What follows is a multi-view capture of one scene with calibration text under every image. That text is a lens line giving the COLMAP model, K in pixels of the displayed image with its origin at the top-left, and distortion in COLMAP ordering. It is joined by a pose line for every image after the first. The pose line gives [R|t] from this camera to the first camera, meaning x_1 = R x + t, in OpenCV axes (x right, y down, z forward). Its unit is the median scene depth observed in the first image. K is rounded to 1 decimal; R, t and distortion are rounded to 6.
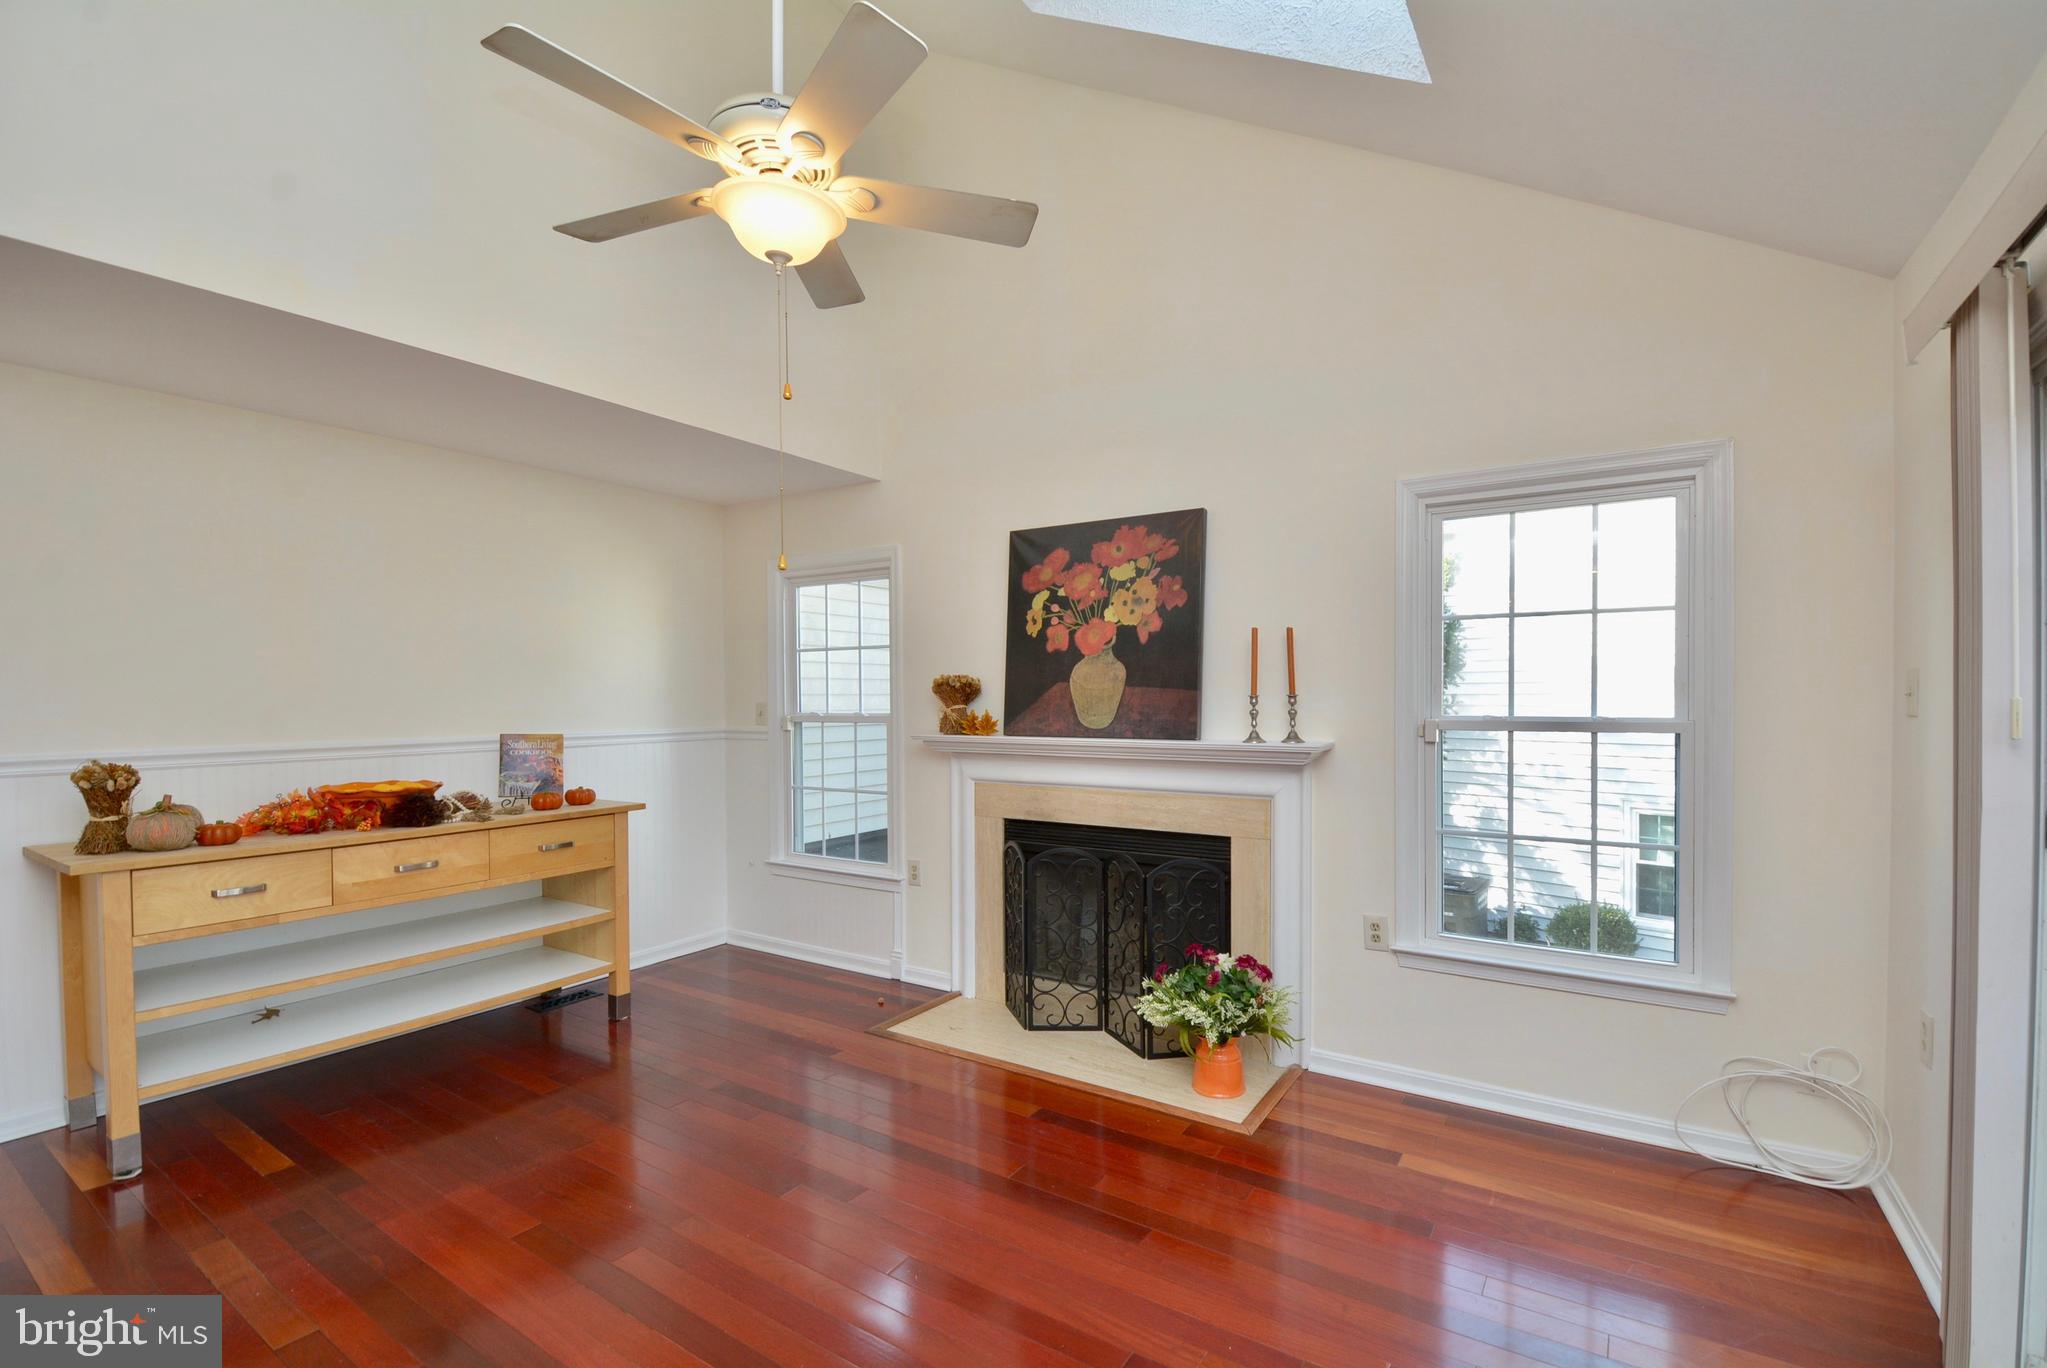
lens RADIAL K [[901.3, 0, 1025.6], [0, 901.3, 696.4], [0, 0, 1]] dist [0.007309, -0.012350]
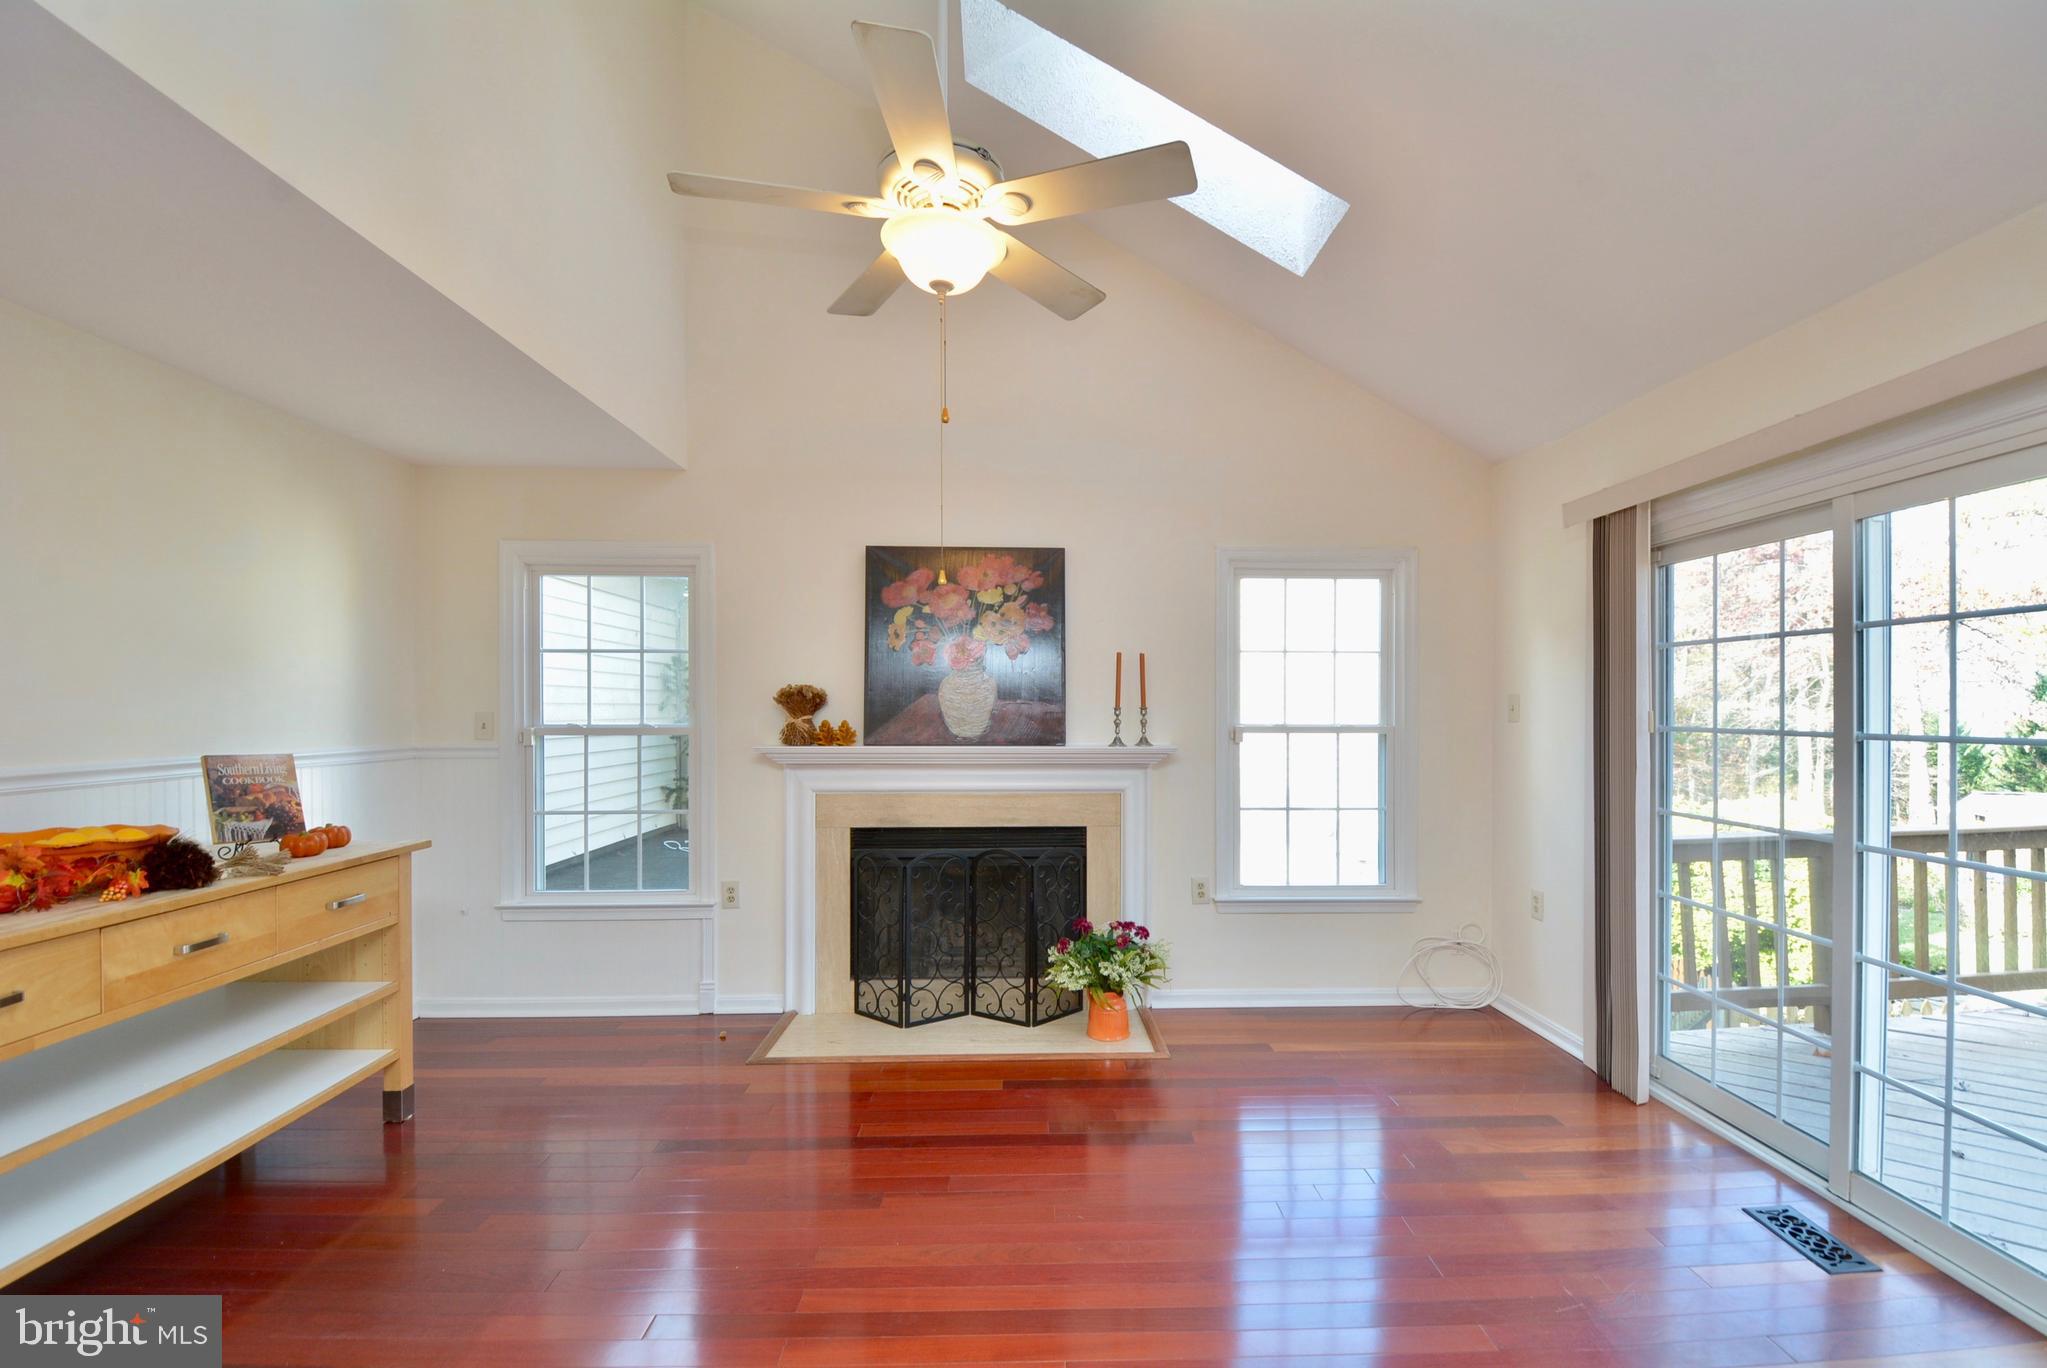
lens RADIAL K [[901.3, 0, 1045.0], [0, 901.3, 690.8], [0, 0, 1]] dist [0.007309, -0.012350]
pose [[0.822608, 0.016862, 0.568359, -0.462724], [-0.005186, 0.999741, -0.022154, 0.003353], [-0.568585, 0.015276, 0.822482, 0.046991]]
